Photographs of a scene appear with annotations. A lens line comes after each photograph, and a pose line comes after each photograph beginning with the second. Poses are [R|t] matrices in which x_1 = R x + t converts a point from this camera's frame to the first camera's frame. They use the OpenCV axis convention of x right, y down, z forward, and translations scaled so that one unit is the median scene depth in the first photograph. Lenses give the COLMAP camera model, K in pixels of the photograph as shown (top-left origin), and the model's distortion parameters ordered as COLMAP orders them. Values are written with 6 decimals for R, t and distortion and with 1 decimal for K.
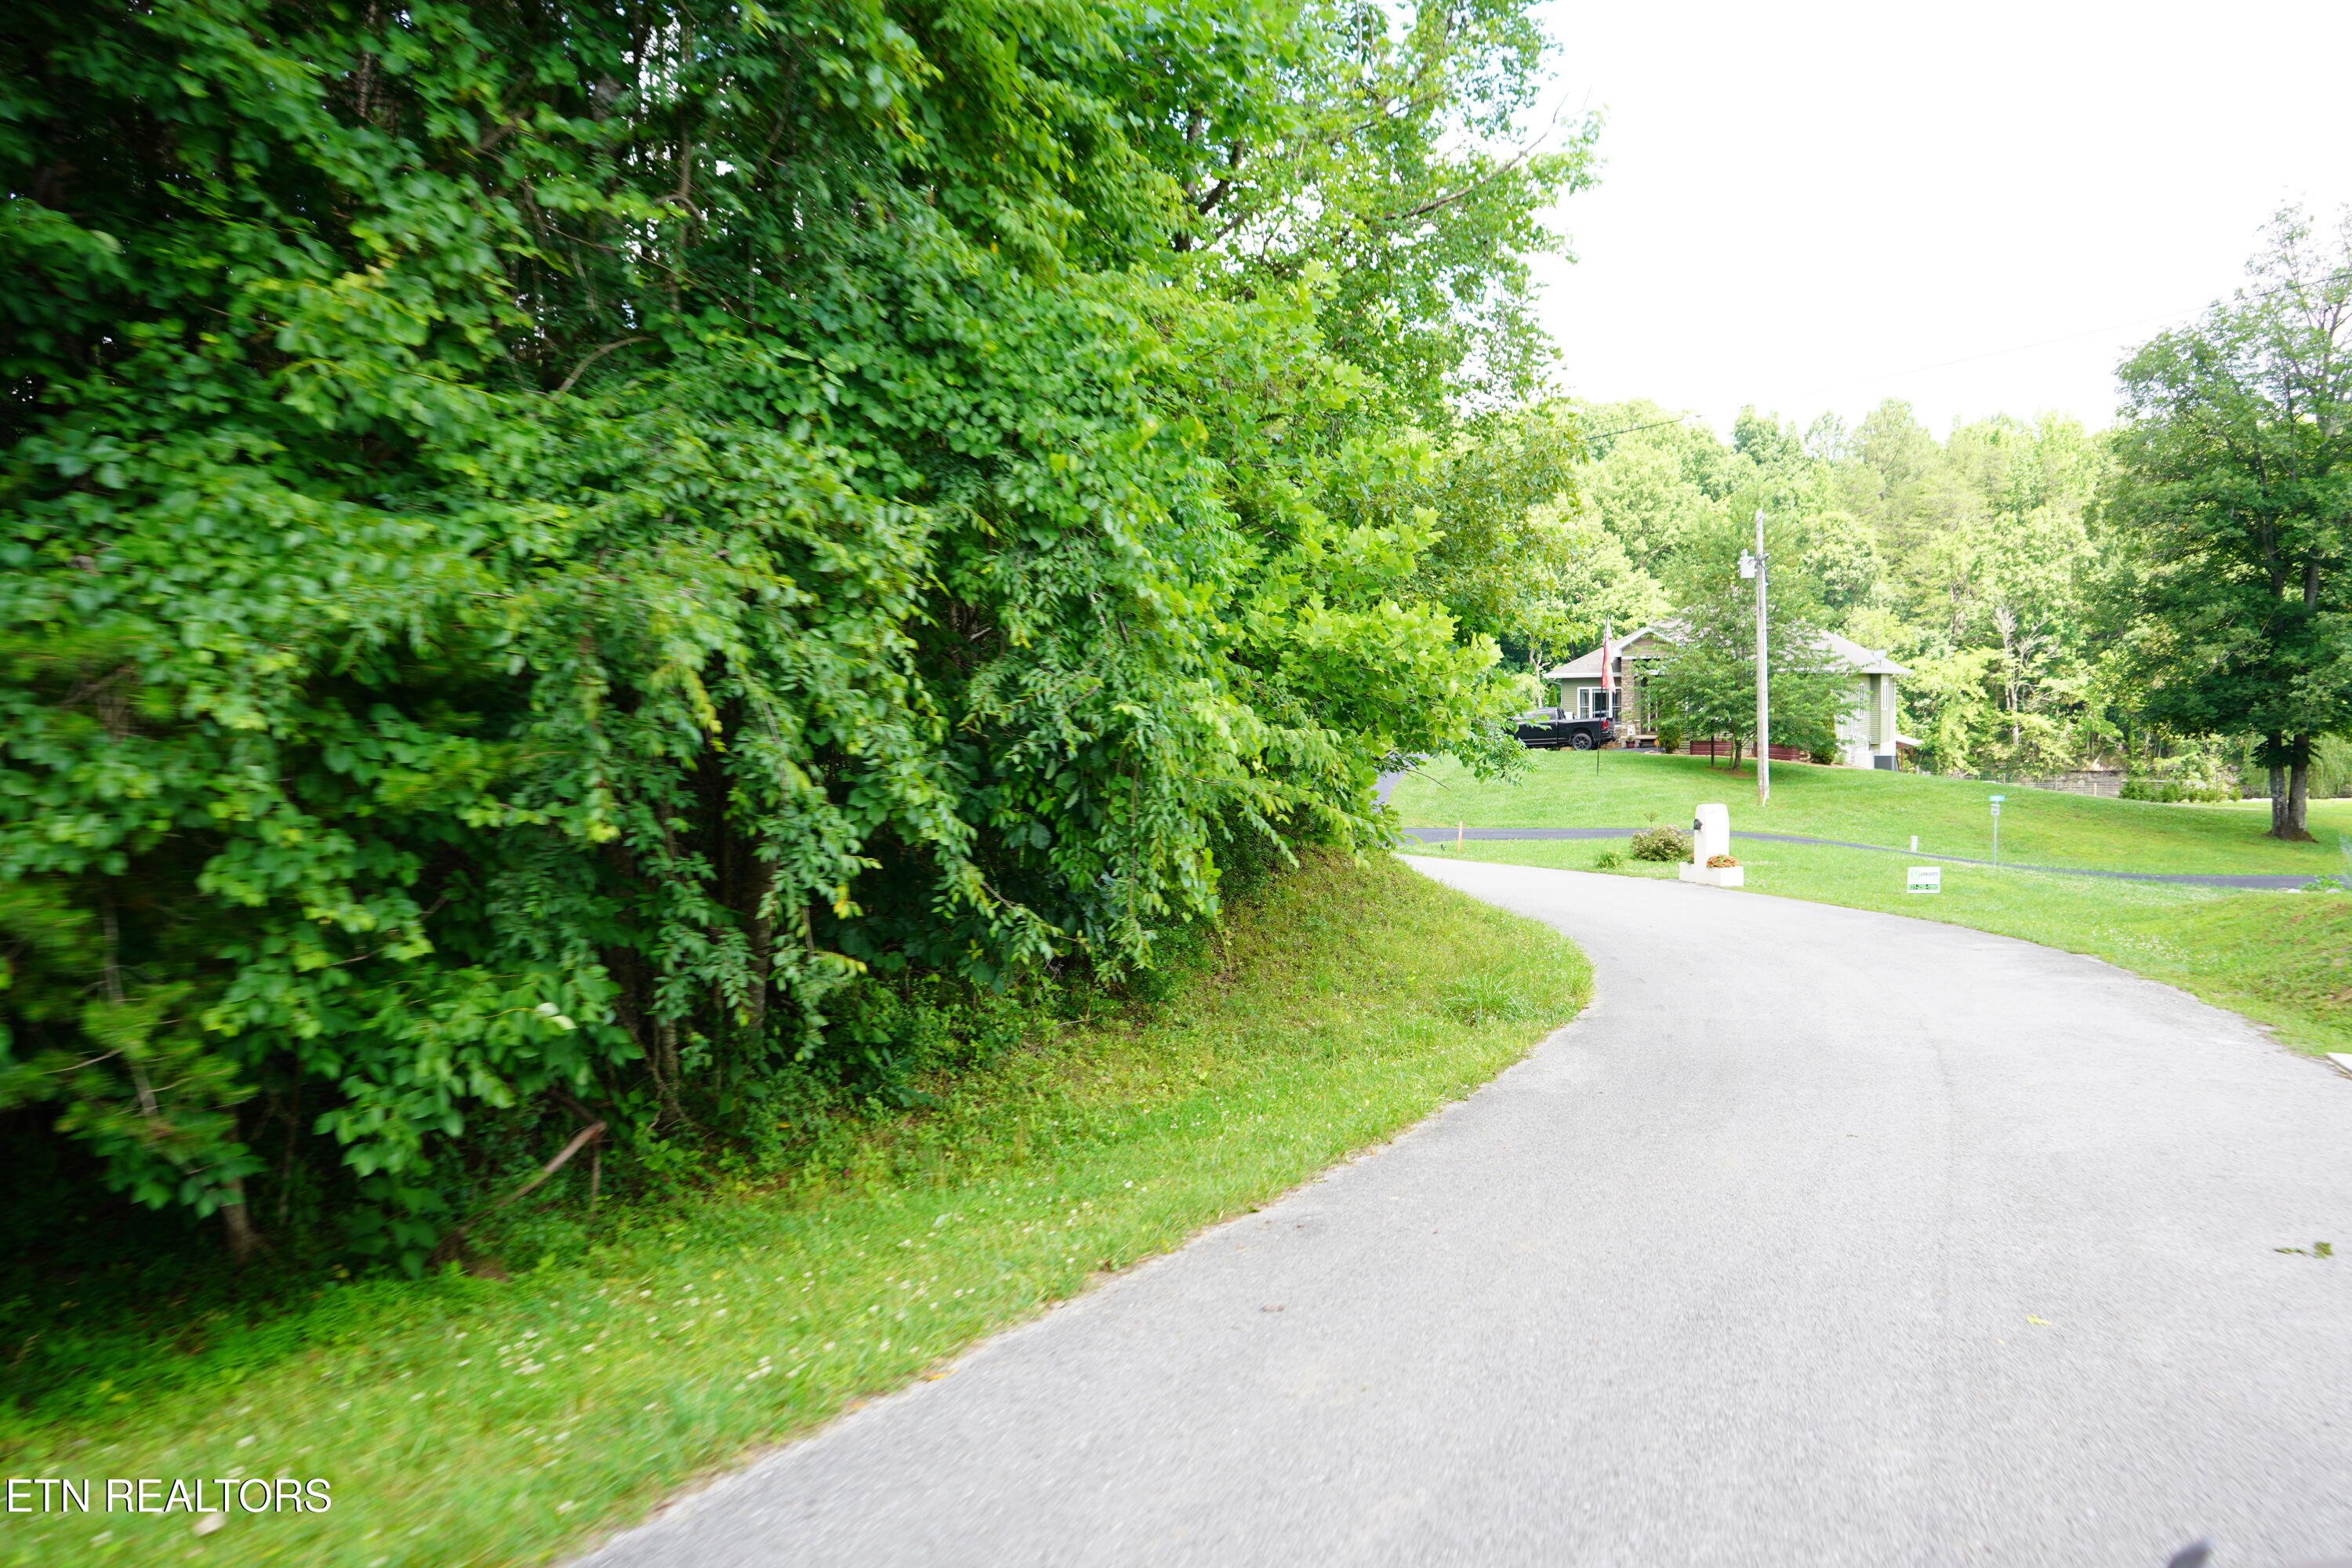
lens RADIAL K [[1893.7, 0, 1158.2], [0, 1893.7, 779.1], [0, 0, 1]] dist [-0.003453, 0.001340]
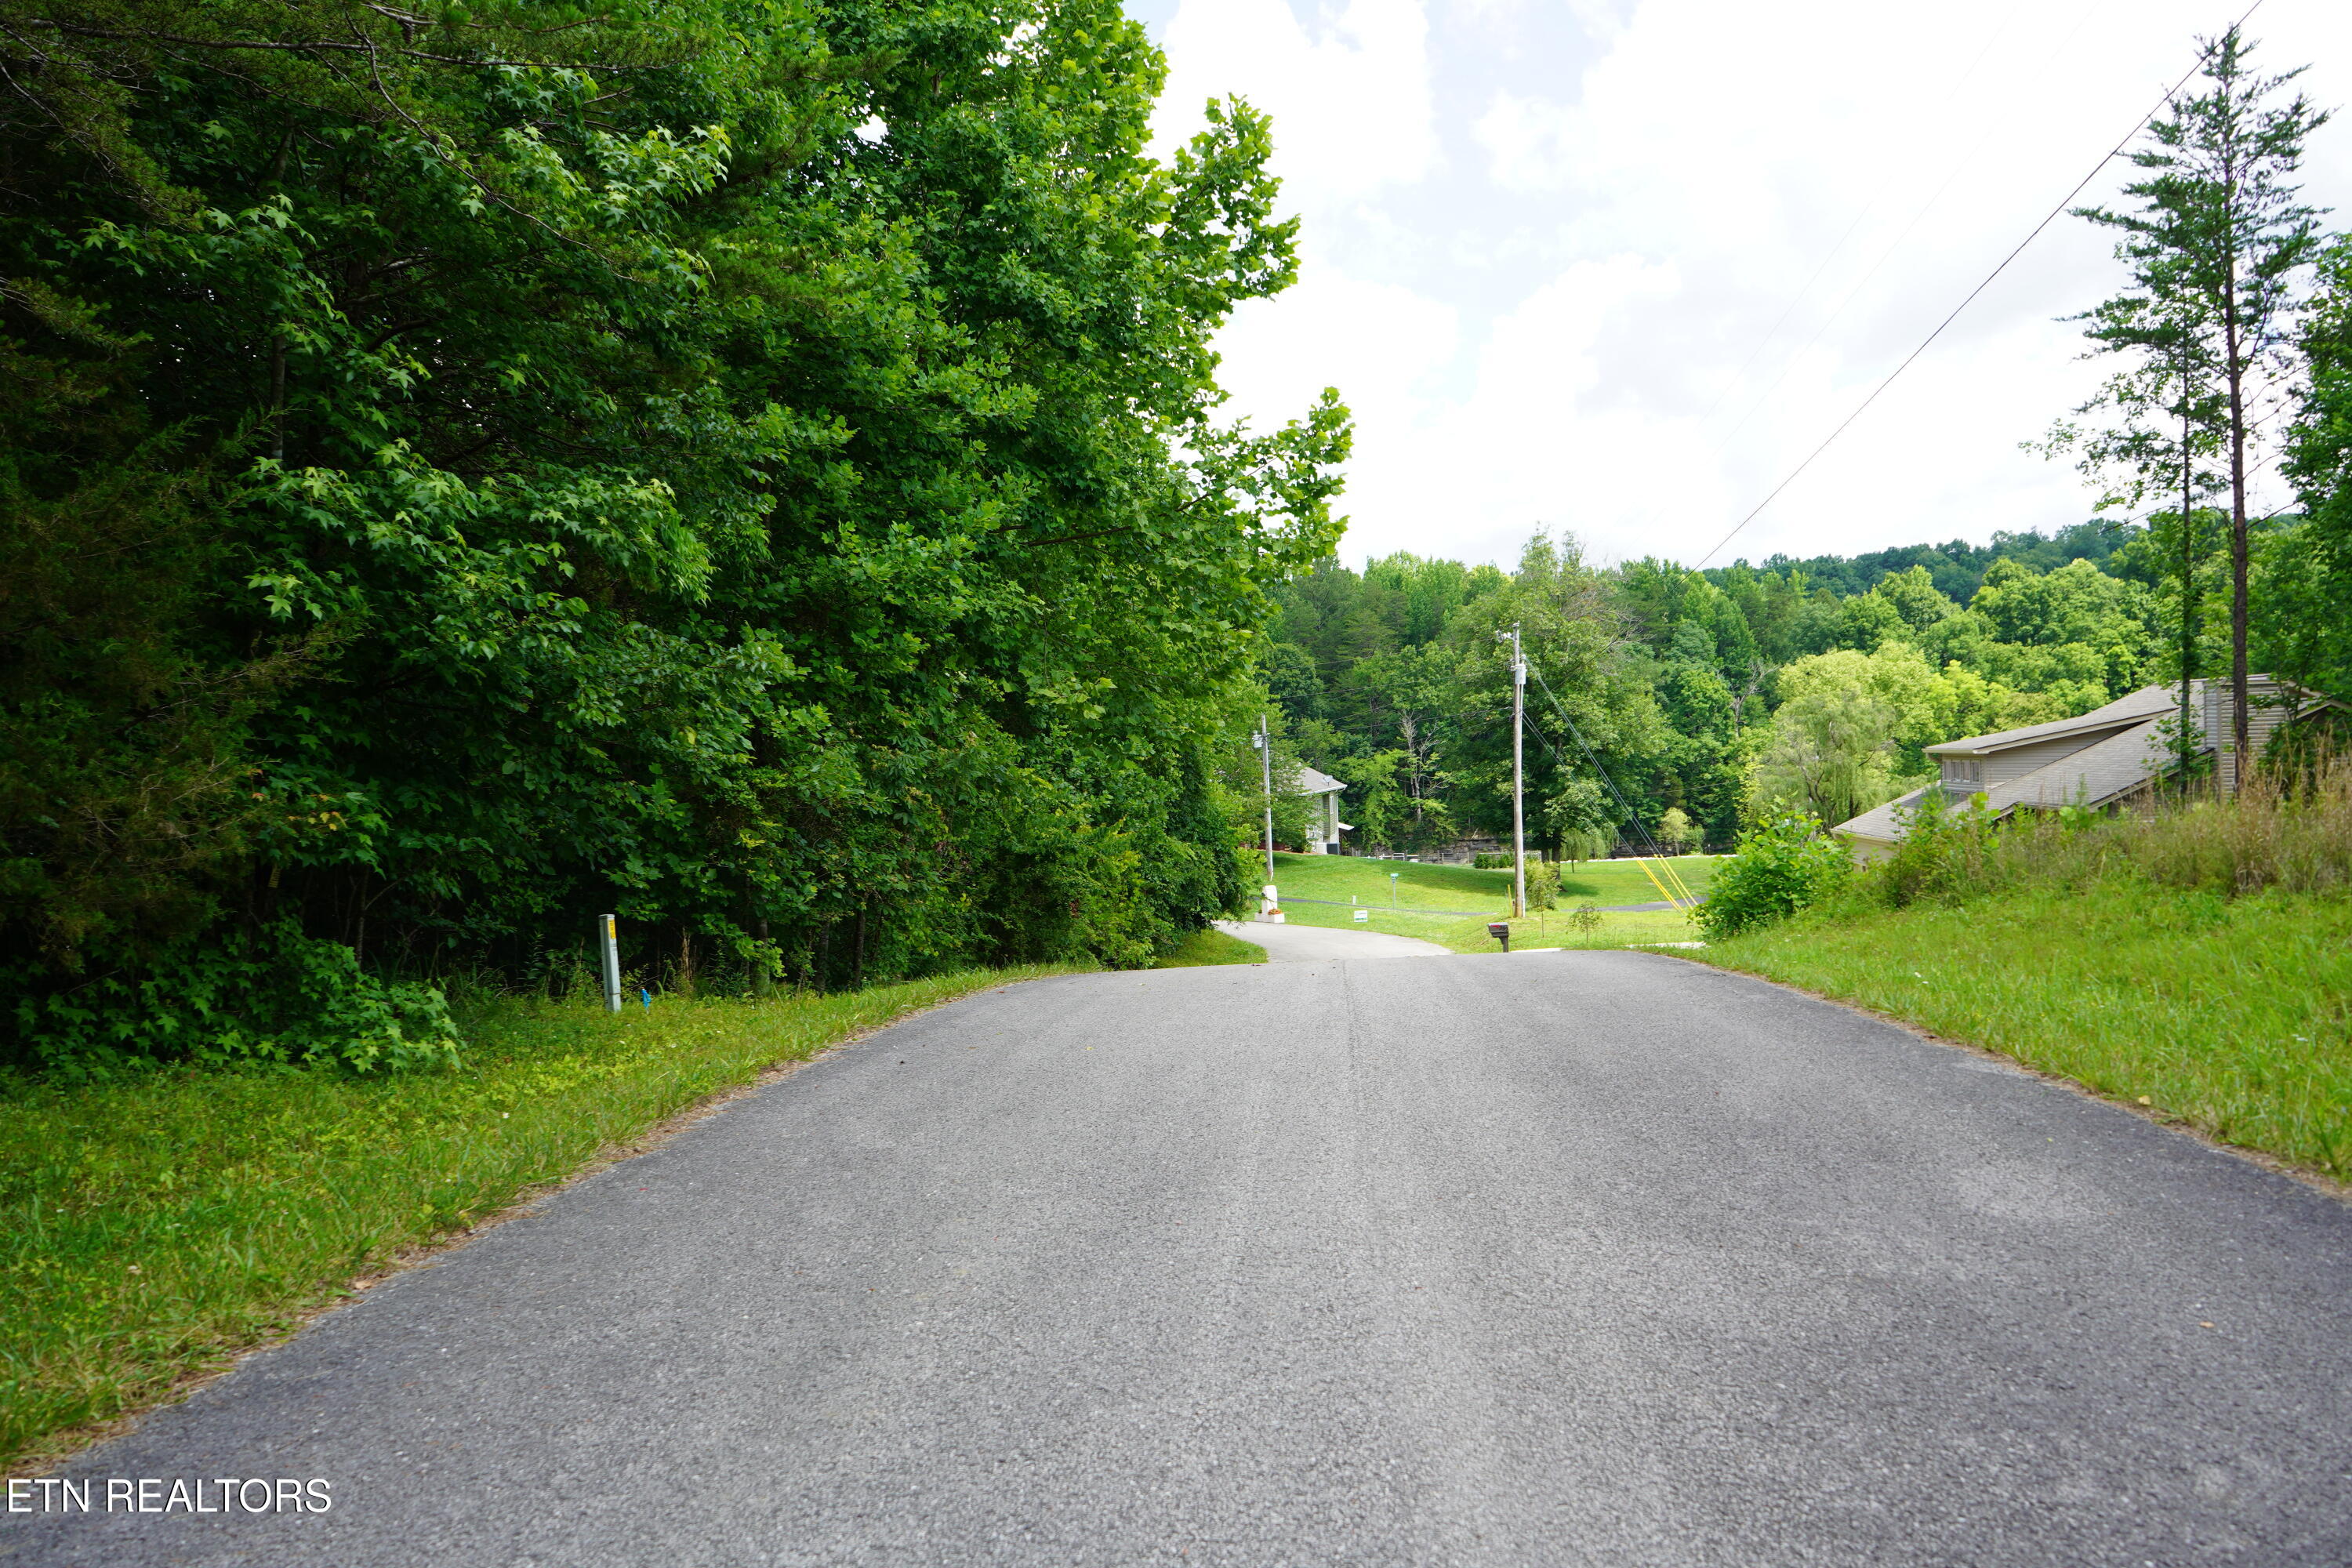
lens RADIAL K [[1893.7, 0, 1158.2], [0, 1893.7, 779.1], [0, 0, 1]] dist [-0.003453, 0.001340]
pose [[0.960160, -0.013067, 0.279146, -0.089048], [0.023467, 0.999148, -0.033946, -0.007632], [-0.278465, 0.039144, 0.959649, -0.216073]]
